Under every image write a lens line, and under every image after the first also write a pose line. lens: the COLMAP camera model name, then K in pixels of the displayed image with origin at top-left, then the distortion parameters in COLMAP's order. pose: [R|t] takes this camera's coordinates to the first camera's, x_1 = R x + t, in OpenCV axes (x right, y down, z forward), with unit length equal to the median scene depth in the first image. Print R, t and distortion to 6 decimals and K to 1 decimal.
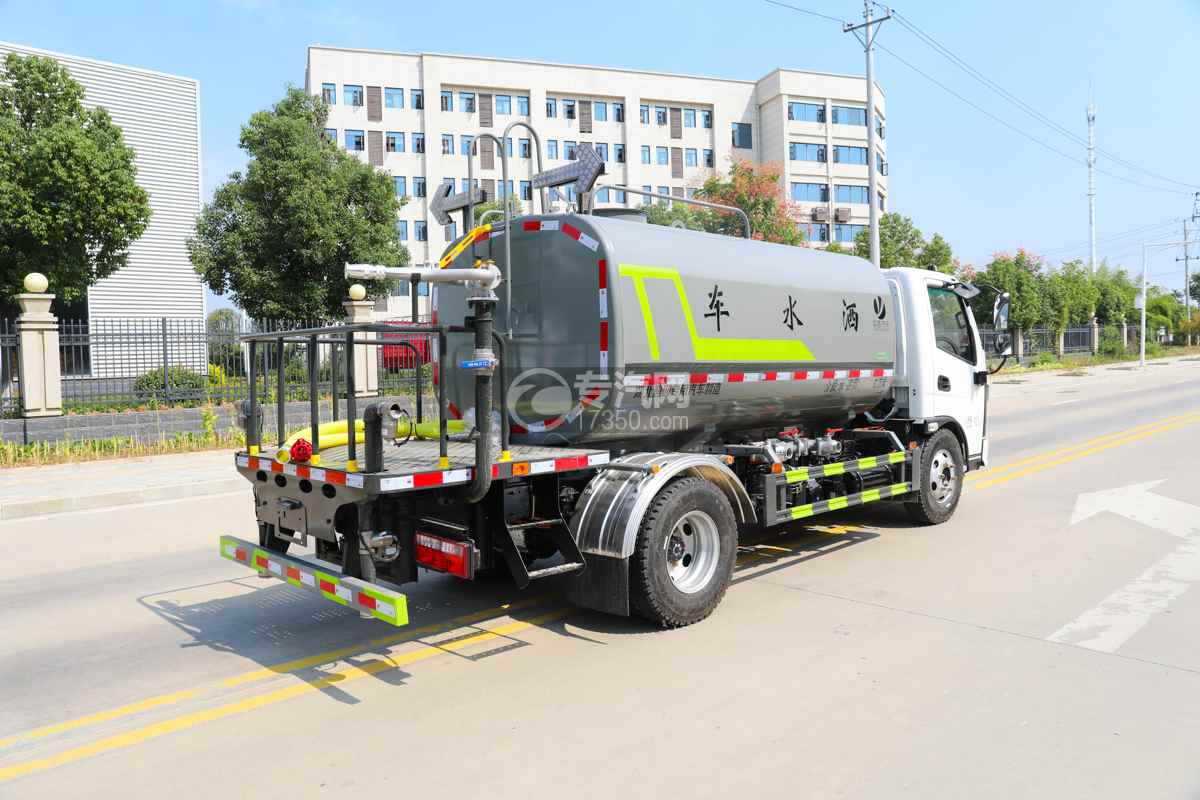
lens RADIAL K [[840.7, 0, 601.0], [0, 840.7, 369.4], [0, 0, 1]] dist [-0.069449, 0.050803]
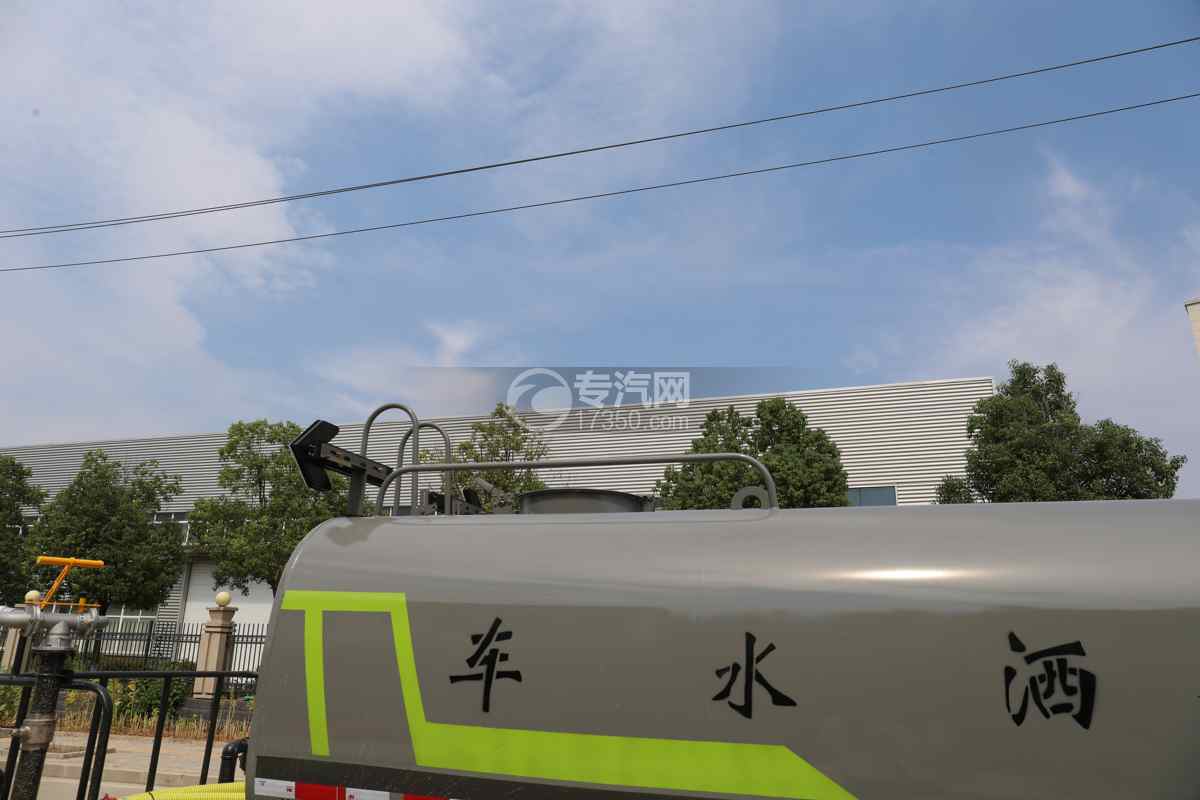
lens RADIAL K [[815.3, 0, 602.1], [0, 815.3, 408.0], [0, 0, 1]] dist [-0.081740, 0.040463]
pose [[0.496489, -0.223532, -0.838768, 0.486418], [-0.043211, 0.958713, -0.281075, -0.068481], [0.866967, 0.175795, 0.466331, 0.628644]]
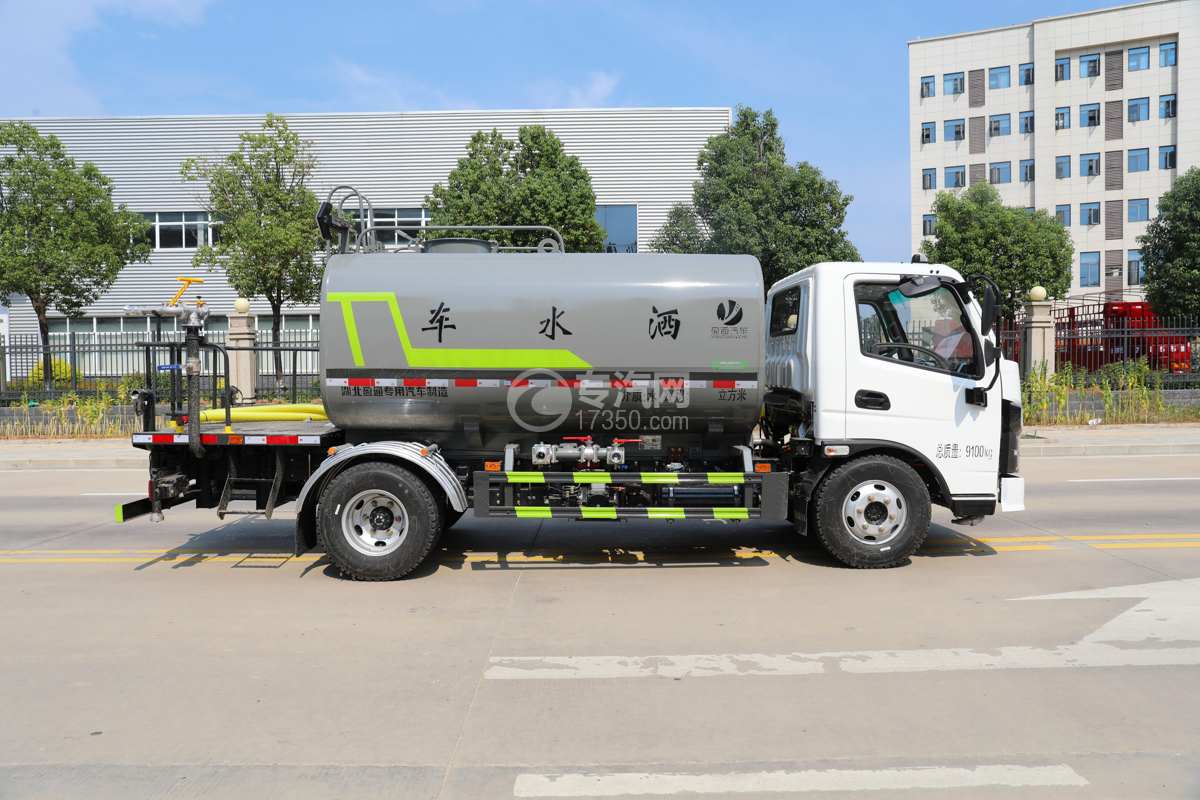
lens RADIAL K [[840.7, 0, 600.8], [0, 840.7, 378.4], [0, 0, 1]] dist [-0.069449, 0.050803]
pose [[0.731673, 0.028402, -0.681064, 0.856696], [-0.018300, 0.999590, 0.022026, -0.019759], [0.681410, -0.003653, 0.731893, 0.236649]]
